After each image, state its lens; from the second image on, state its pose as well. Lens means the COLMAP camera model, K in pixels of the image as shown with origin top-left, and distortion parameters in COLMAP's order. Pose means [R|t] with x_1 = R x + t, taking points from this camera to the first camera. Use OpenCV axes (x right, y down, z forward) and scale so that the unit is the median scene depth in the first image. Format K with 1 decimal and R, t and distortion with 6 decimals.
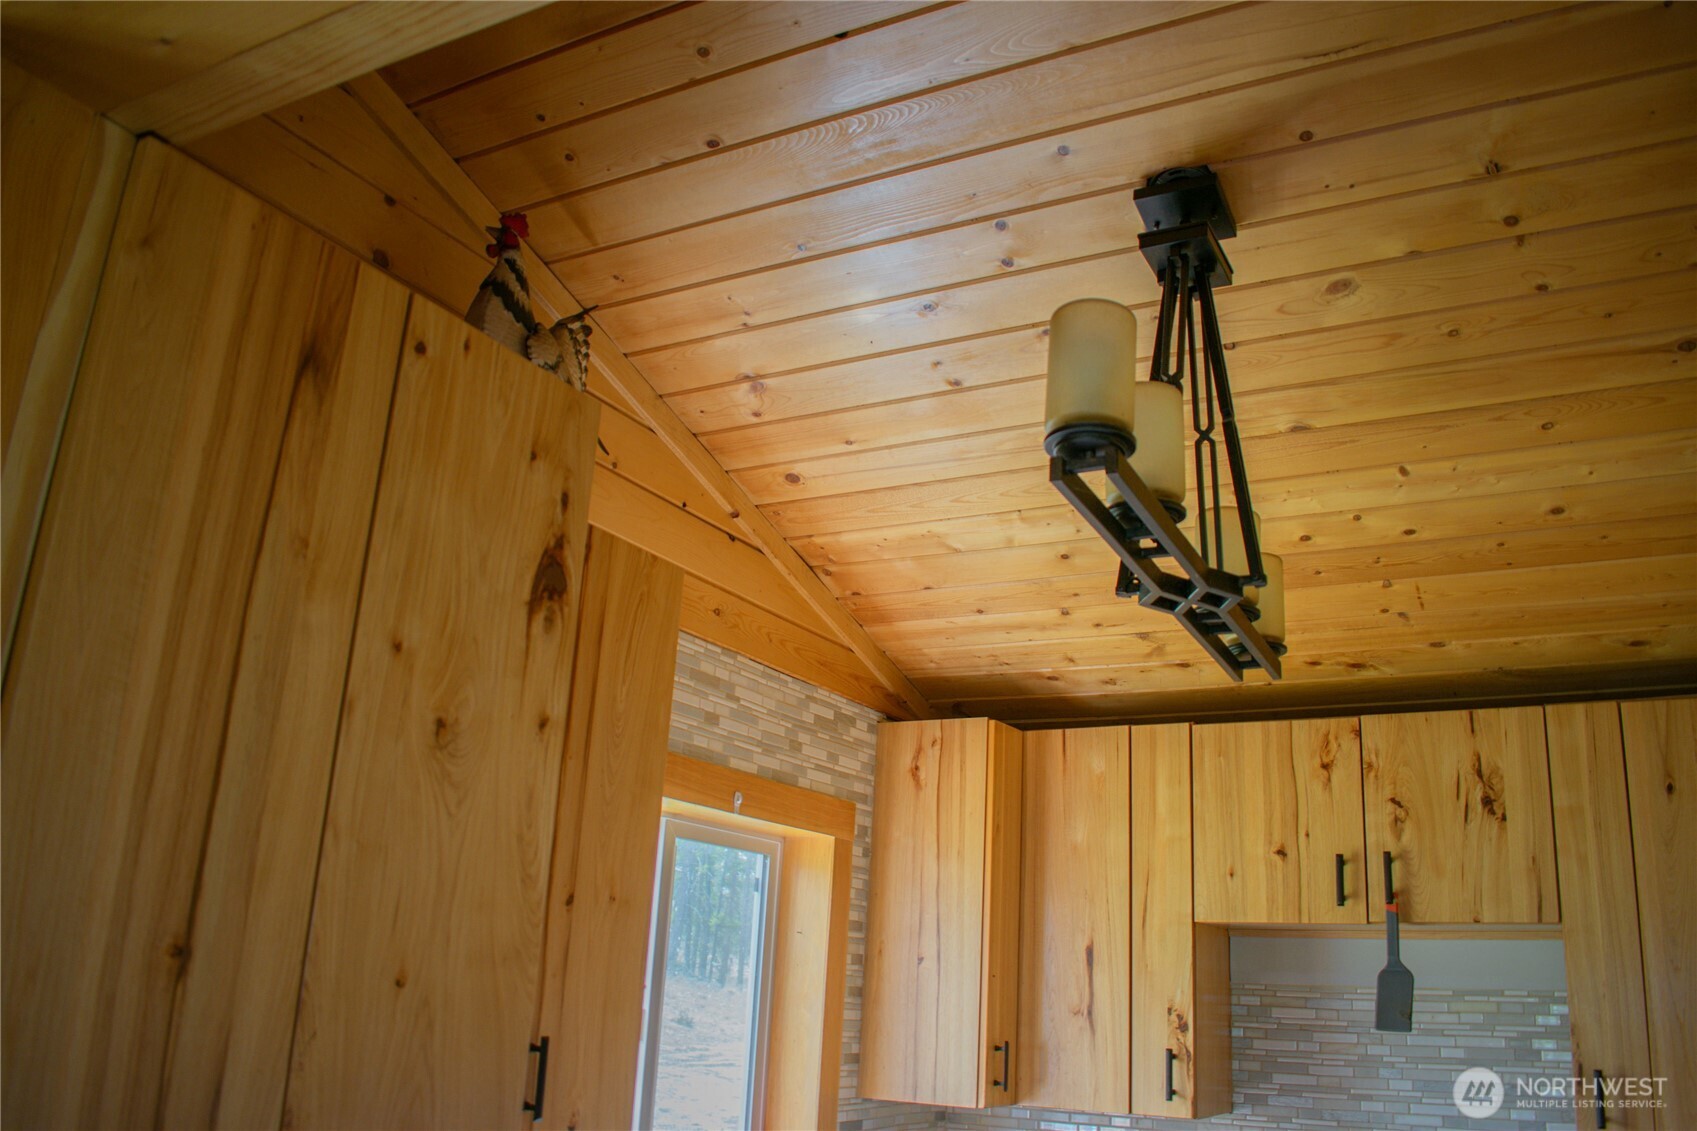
lens RADIAL K [[1378.8, 0, 848.5], [0, 1378.8, 565.5], [0, 0, 1]] dist [-0.096860, 0.017427]
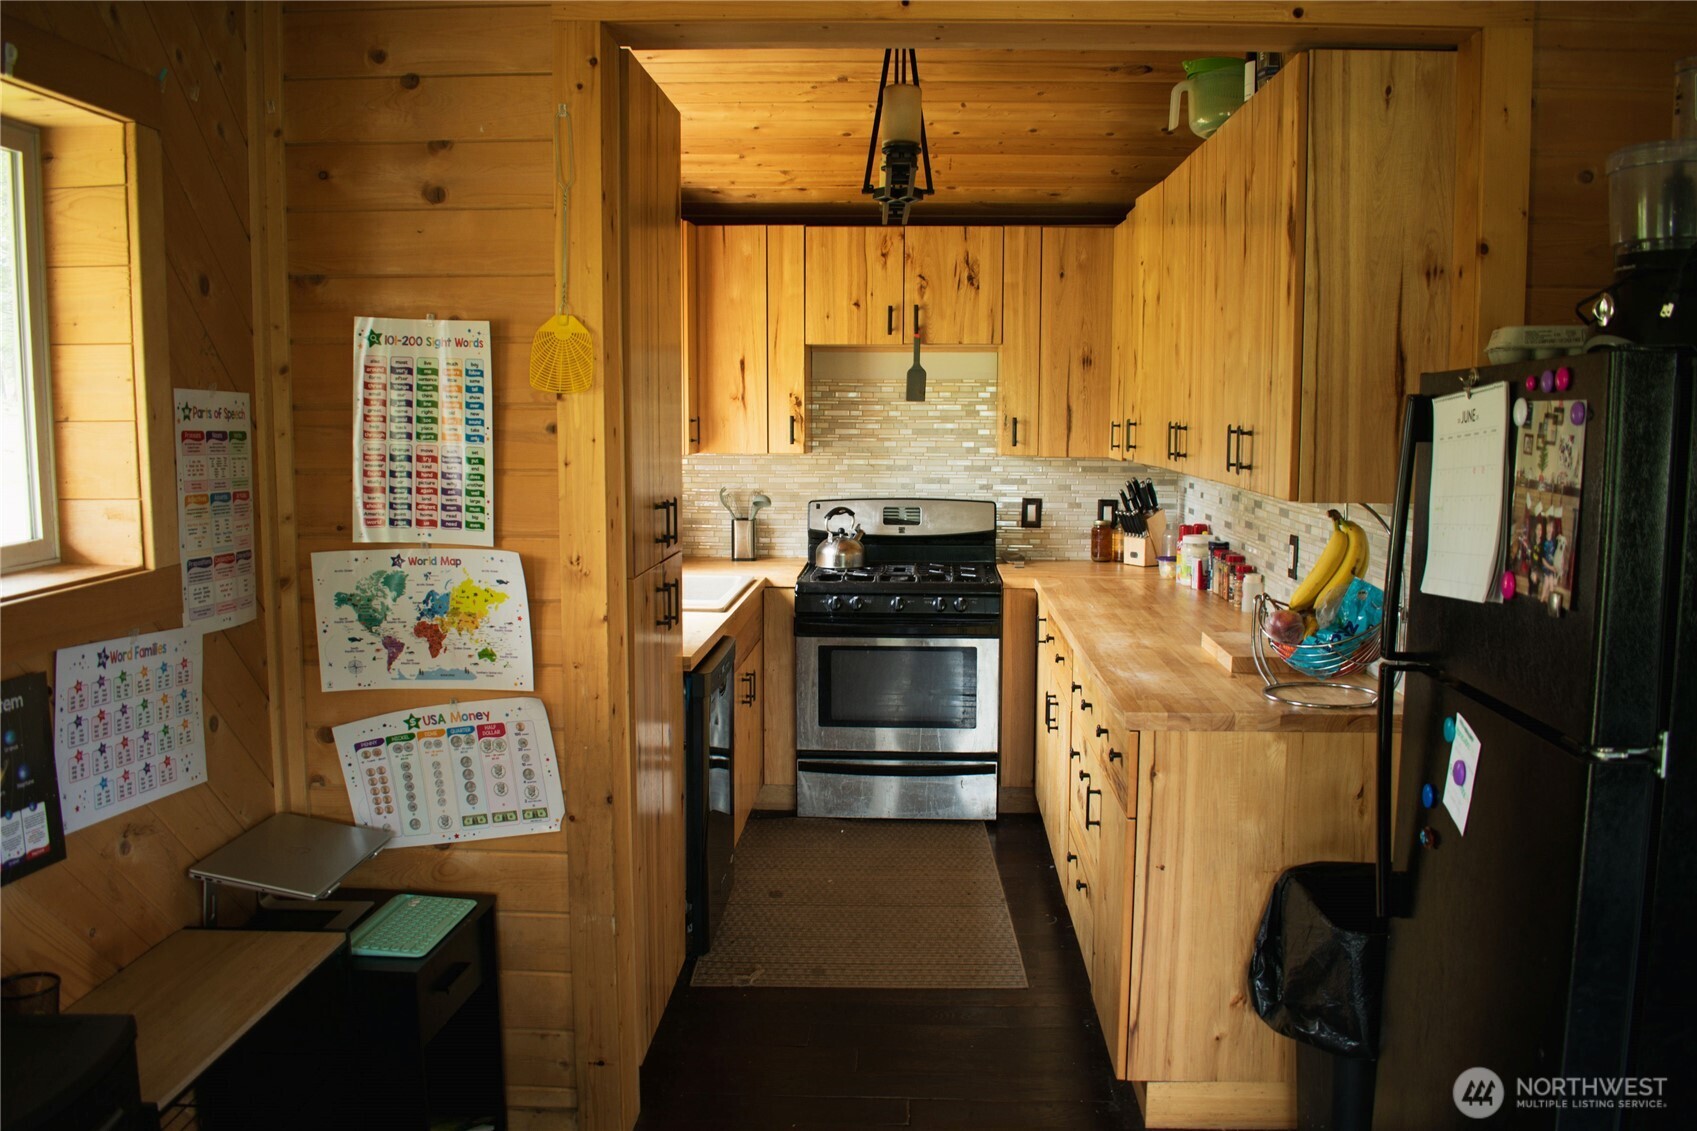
lens RADIAL K [[1378.8, 0, 848.5], [0, 1378.8, 565.5], [0, 0, 1]] dist [-0.096860, 0.017427]
pose [[0.894786, -0.099789, 0.435201, -0.505952], [-0.088828, 0.915437, 0.392537, -0.178207], [-0.437570, -0.389895, 0.810256, -0.569791]]
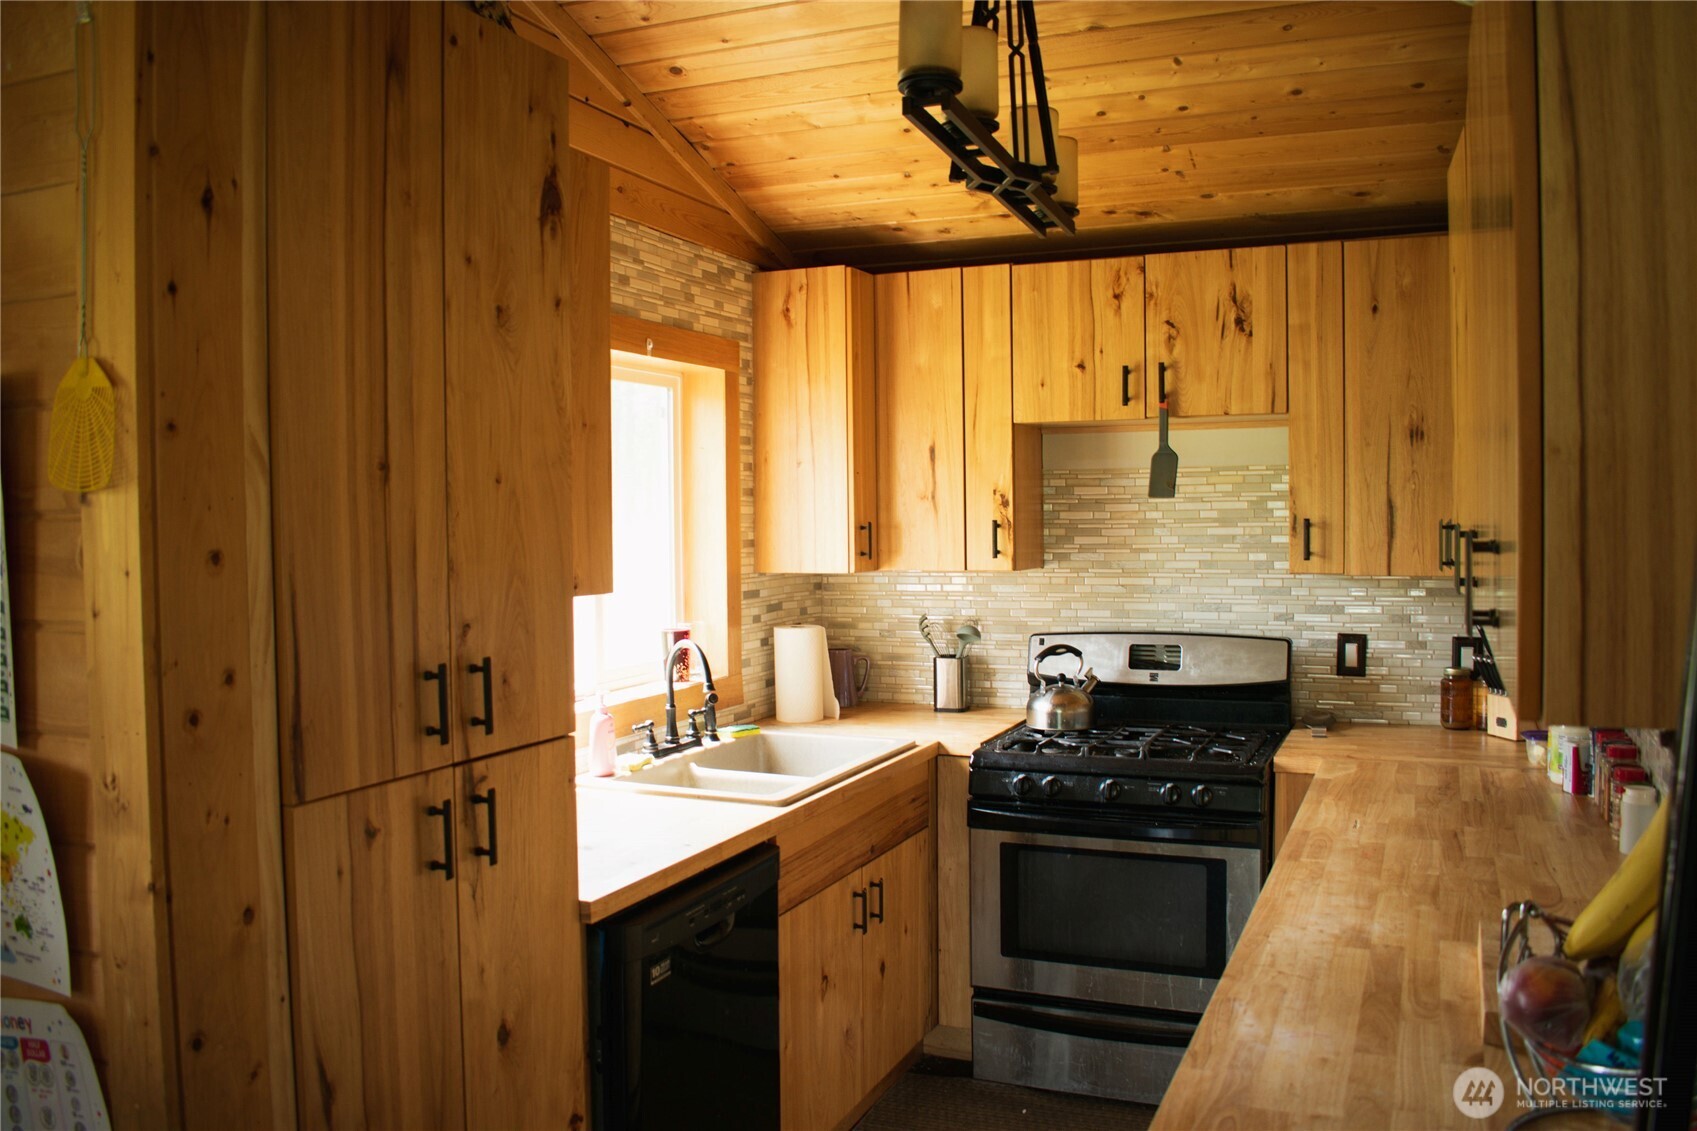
lens RADIAL K [[1378.8, 0, 848.5], [0, 1378.8, 565.5], [0, 0, 1]] dist [-0.096860, 0.017427]
pose [[0.992028, -0.068073, 0.106046, -0.046423], [0.028917, 0.942055, 0.334211, -0.048989], [-0.122652, -0.328480, 0.936513, -0.239498]]
